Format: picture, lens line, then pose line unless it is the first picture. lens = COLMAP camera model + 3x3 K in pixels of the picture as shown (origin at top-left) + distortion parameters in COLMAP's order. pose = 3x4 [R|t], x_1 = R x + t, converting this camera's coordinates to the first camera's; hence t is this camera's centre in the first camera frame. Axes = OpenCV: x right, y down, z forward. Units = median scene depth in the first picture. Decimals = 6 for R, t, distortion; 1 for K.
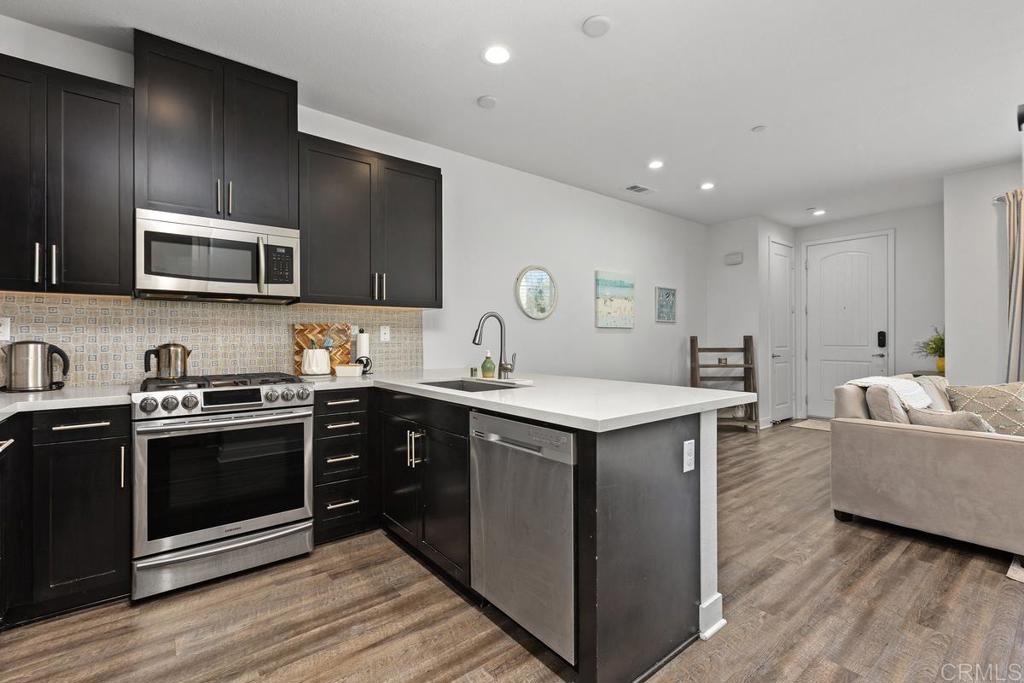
lens RADIAL K [[463.9, 0, 526.1], [0, 463.9, 335.7], [0, 0, 1]] dist [0.004875, -0.001309]
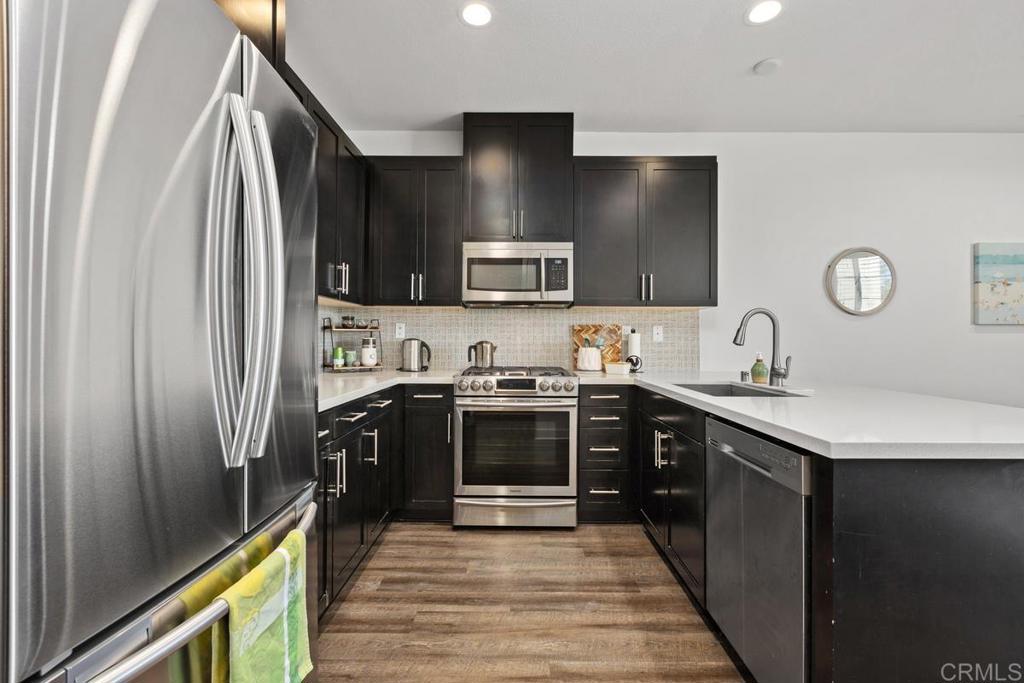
lens RADIAL K [[463.9, 0, 510.8], [0, 463.9, 336.2], [0, 0, 1]] dist [0.004875, -0.001309]
pose [[0.765411, 0.001086, -0.643541, 0.141339], [-0.003211, 0.999993, -0.002133, 0.005828], [0.643533, 0.003699, 0.765409, 0.039059]]
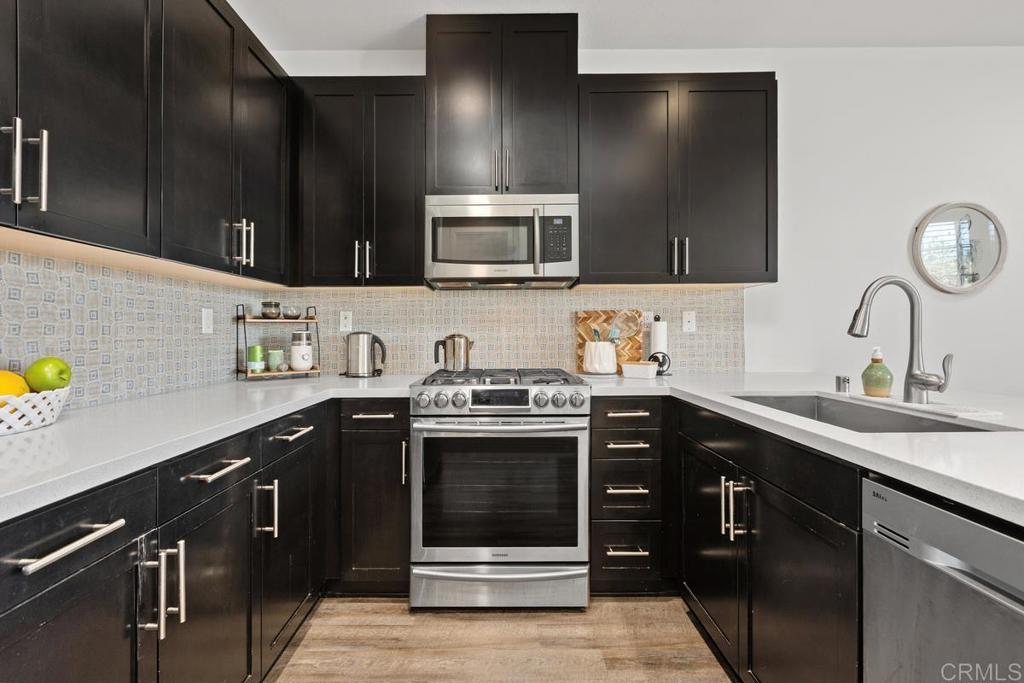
lens RADIAL K [[463.9, 0, 502.5], [0, 463.9, 338.0], [0, 0, 1]] dist [0.004875, -0.001309]
pose [[0.772608, 0.007413, -0.634840, -0.084538], [0.007910, 0.999742, 0.021301, 0.004877], [0.634834, -0.021479, 0.772350, 0.321611]]
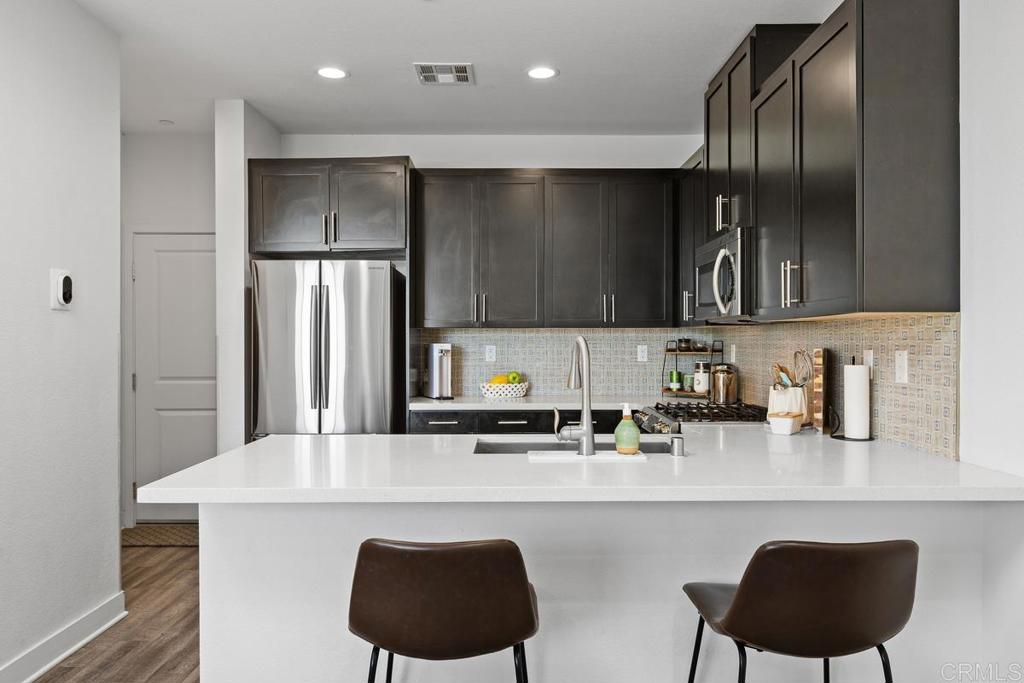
lens RADIAL K [[729.9, 0, 516.8], [0, 729.9, 339.9], [0, 0, 1]] dist [-0.007424, -0.000920]
pose [[-0.632256, 0.001234, -0.774758, 0.766532], [0.005512, 0.999981, -0.002905, -0.046144], [0.774740, -0.006107, -0.632251, 1.655826]]
